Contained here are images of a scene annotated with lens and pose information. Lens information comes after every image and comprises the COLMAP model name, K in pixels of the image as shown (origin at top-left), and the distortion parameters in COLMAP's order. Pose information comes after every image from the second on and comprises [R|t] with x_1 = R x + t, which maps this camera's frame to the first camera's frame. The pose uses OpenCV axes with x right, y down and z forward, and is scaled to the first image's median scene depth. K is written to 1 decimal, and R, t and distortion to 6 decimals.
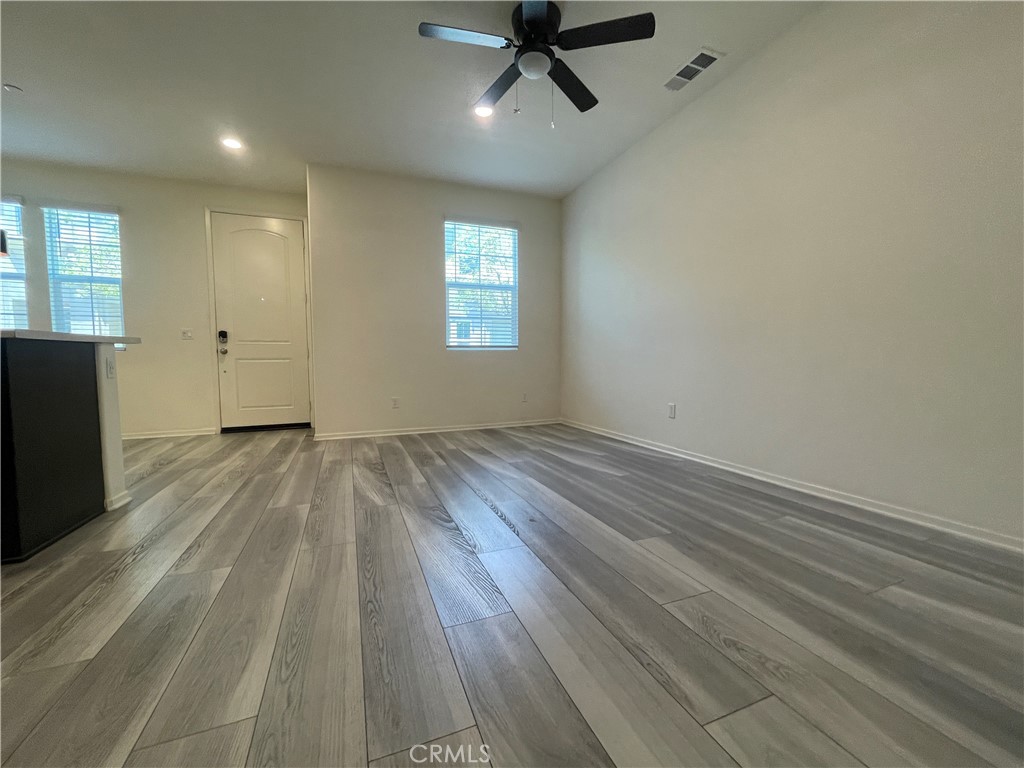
lens RADIAL K [[412.6, 0, 511.4], [0, 412.6, 383.7], [0, 0, 1]] dist [-0.003391, -0.000403]
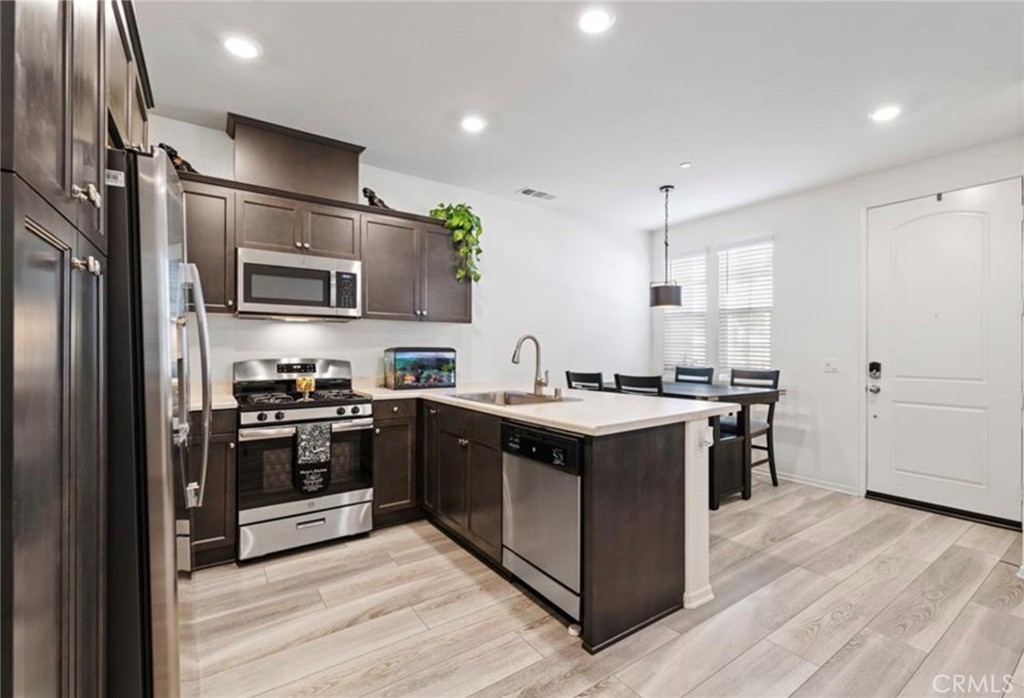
lens RADIAL K [[454.8, 0, 537.4], [0, 454.8, 351.1], [0, 0, 1]] dist [0.004599, -0.001410]
pose [[0.251968, 0.010771, -0.967675, -0.078550], [-0.060006, 0.998188, -0.004514, -0.159235], [0.965873, 0.059204, 0.252158, 0.289687]]
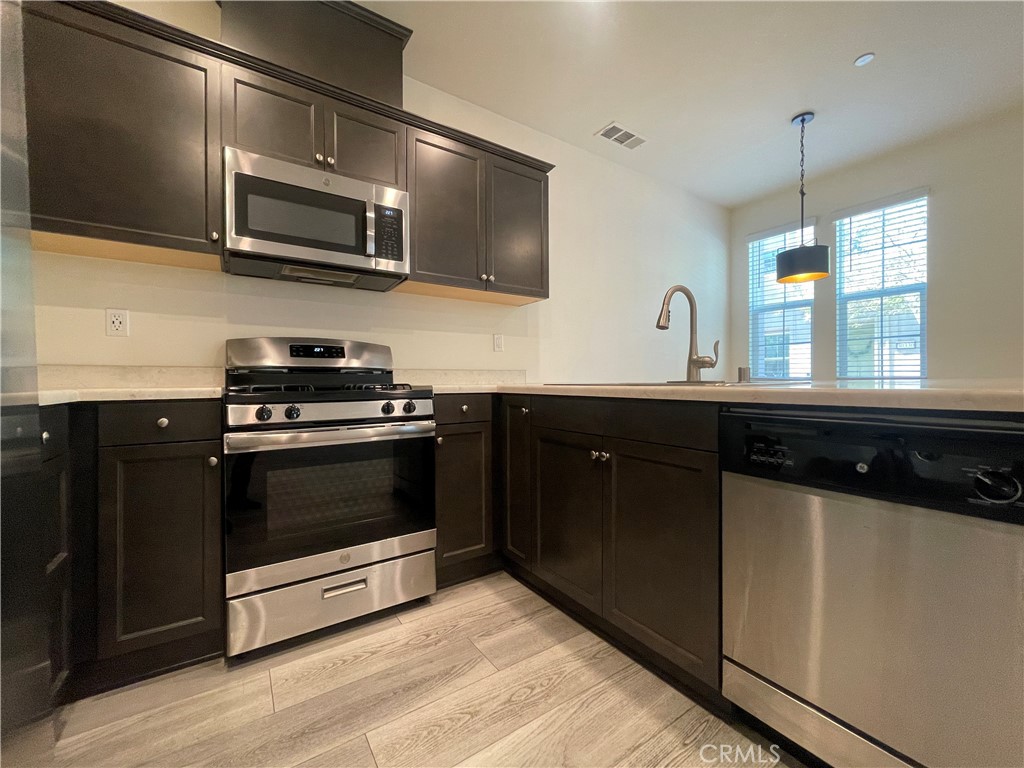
lens RADIAL K [[412.6, 0, 510.1], [0, 412.6, 383.7], [0, 0, 1]] dist [-0.003391, -0.000403]
pose [[0.209302, 0.015810, -0.977723, -0.530889], [-0.051473, 0.998661, 0.005130, -0.058238], [0.976495, 0.049253, 0.209836, 0.183165]]
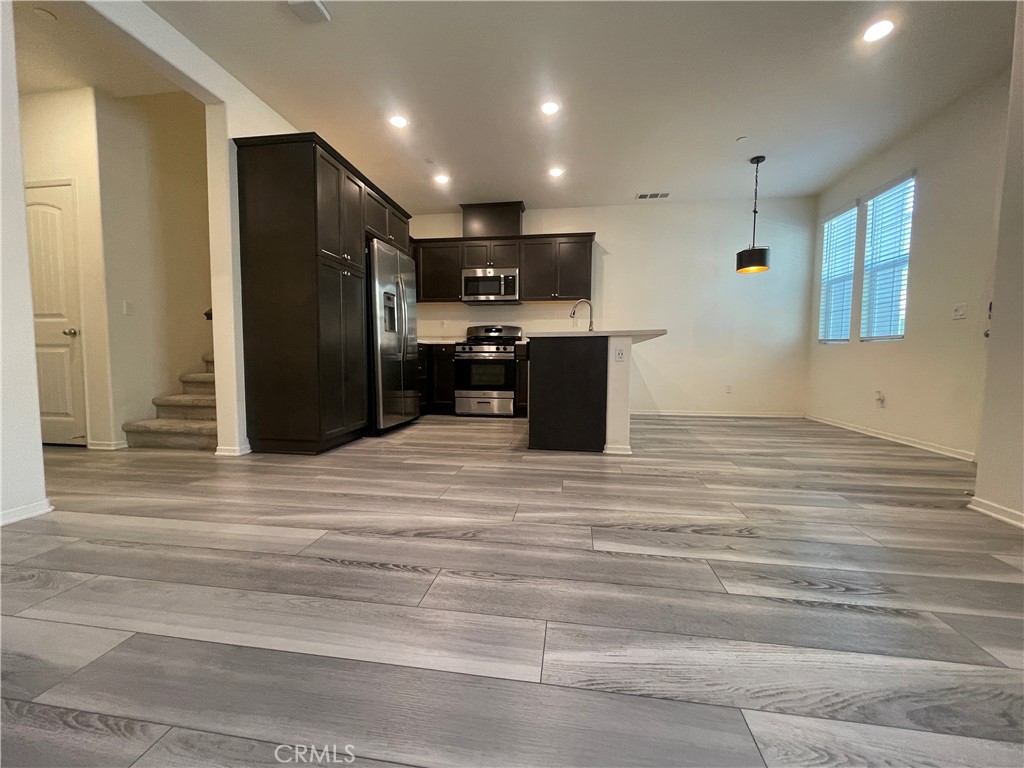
lens RADIAL K [[412.6, 0, 509.6], [0, 412.6, 384.2], [0, 0, 1]] dist [-0.003391, -0.000403]
pose [[-0.508589, 0.061755, -0.858792, 0.299703], [-0.050239, 0.993597, 0.101201, -0.042524], [0.859543, 0.094614, -0.502229, 1.015548]]
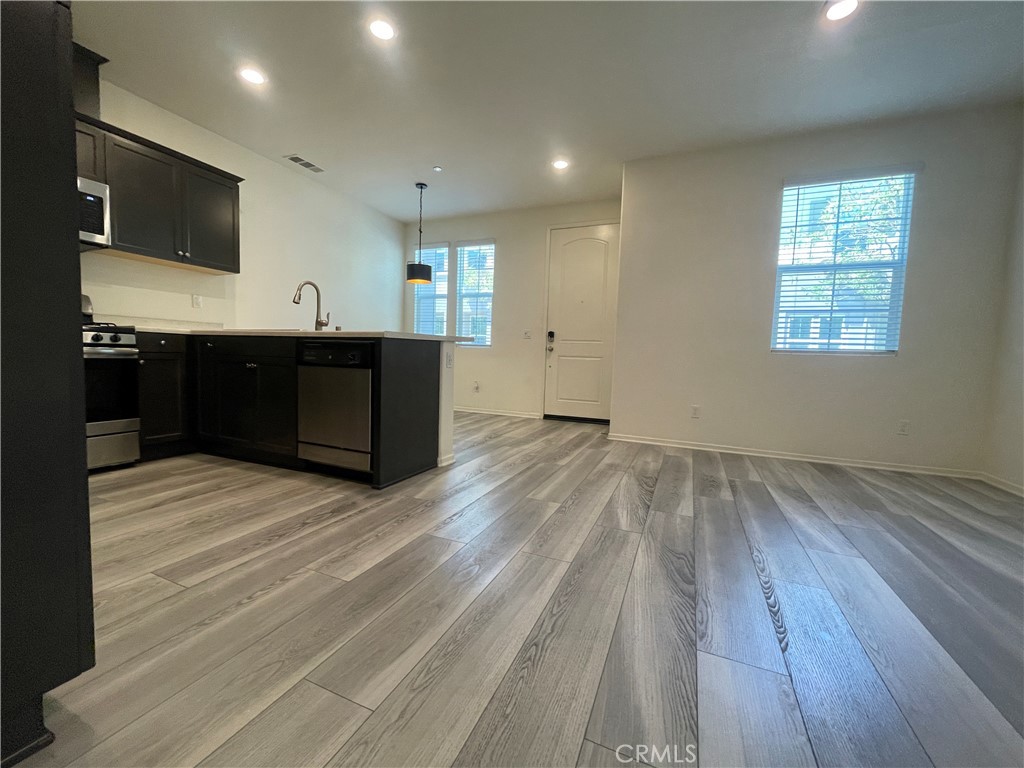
lens RADIAL K [[412.6, 0, 510.9], [0, 412.6, 385.2], [0, 0, 1]] dist [-0.003391, -0.000403]
pose [[0.703652, 0.083263, -0.705649, 0.079748], [-0.080005, 0.996079, 0.037754, -0.017511], [0.706026, 0.029890, 0.707555, 0.147507]]
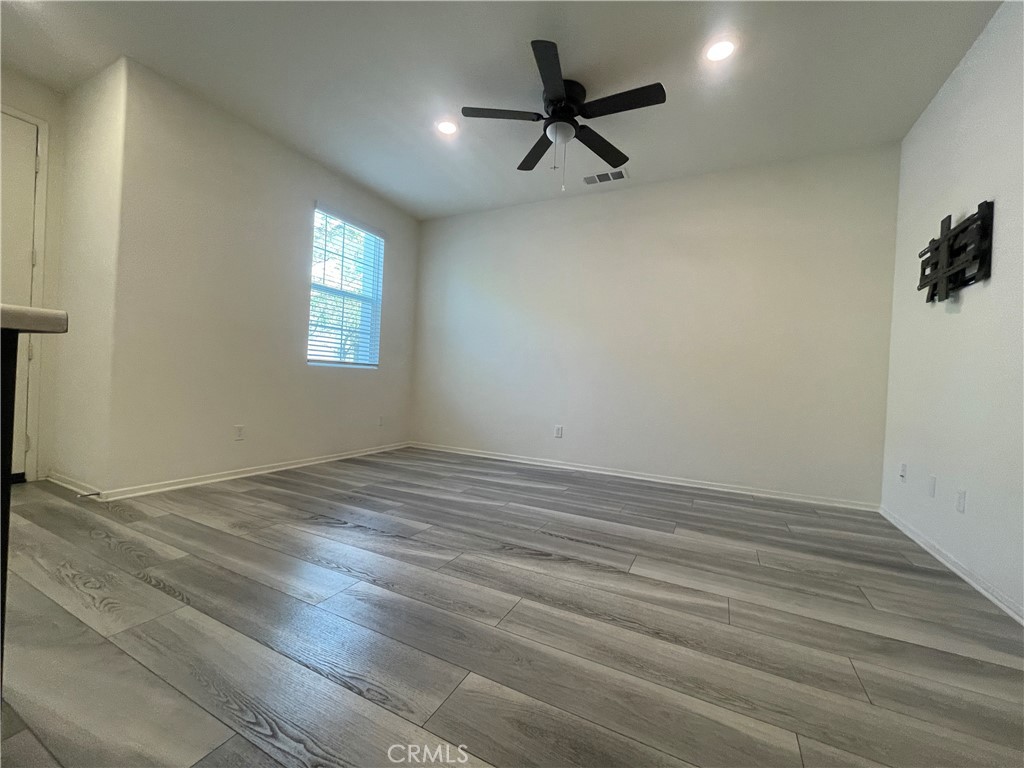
lens RADIAL K [[412.6, 0, 512.8], [0, 412.6, 382.5], [0, 0, 1]] dist [-0.003391, -0.000403]
pose [[0.743875, 0.040594, 0.667085, -0.589696], [-0.015014, 0.998917, -0.044045, -0.025859], [-0.668150, 0.022748, 0.743679, 0.197116]]
